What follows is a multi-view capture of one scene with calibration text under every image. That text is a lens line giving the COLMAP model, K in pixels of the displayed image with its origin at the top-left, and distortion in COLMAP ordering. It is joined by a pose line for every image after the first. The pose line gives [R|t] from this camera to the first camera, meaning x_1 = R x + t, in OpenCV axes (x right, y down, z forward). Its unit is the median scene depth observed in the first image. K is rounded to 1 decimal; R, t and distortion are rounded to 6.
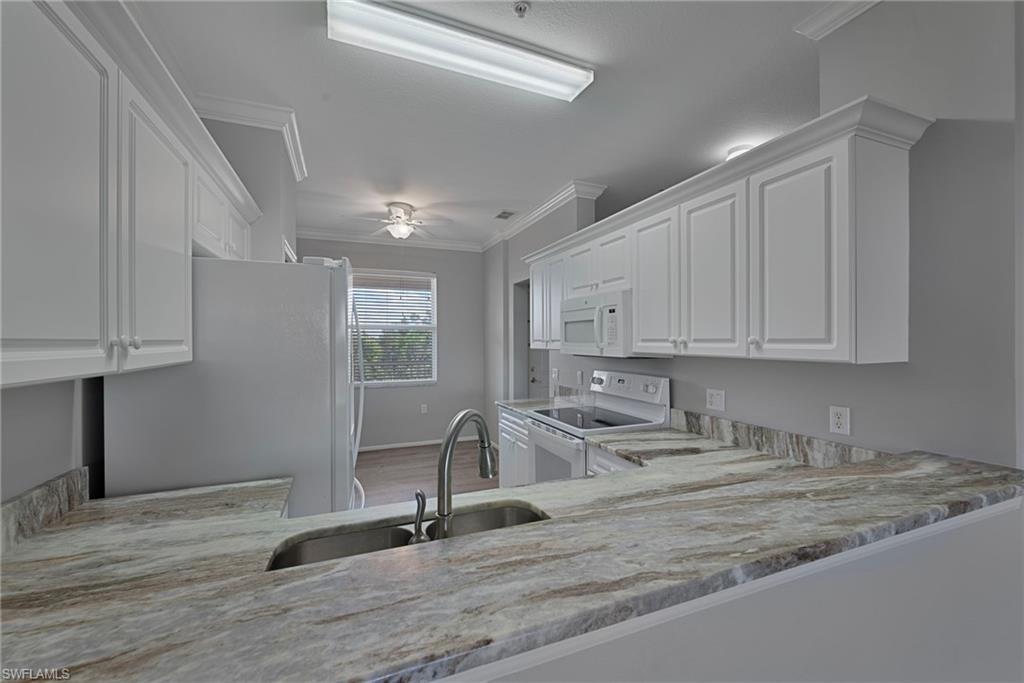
lens RADIAL K [[412.2, 0, 508.8], [0, 412.2, 342.6], [0, 0, 1]] dist [0.027834, -0.000014]
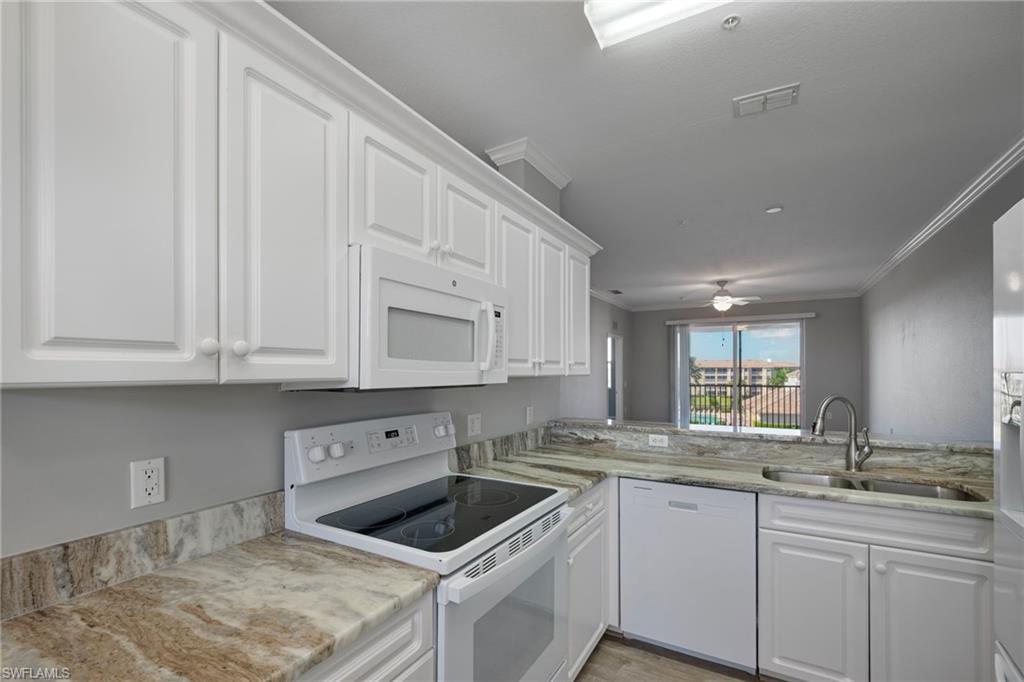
lens RADIAL K [[455.9, 0, 512.2], [0, 455.9, 366.2], [0, 0, 1]] dist [-0.000003, -0.000007]
pose [[-0.617251, 0.006810, 0.786737, -0.349792], [0.004357, 0.999977, -0.005238, 0.010638], [-0.786754, 0.000194, -0.617266, 1.491300]]
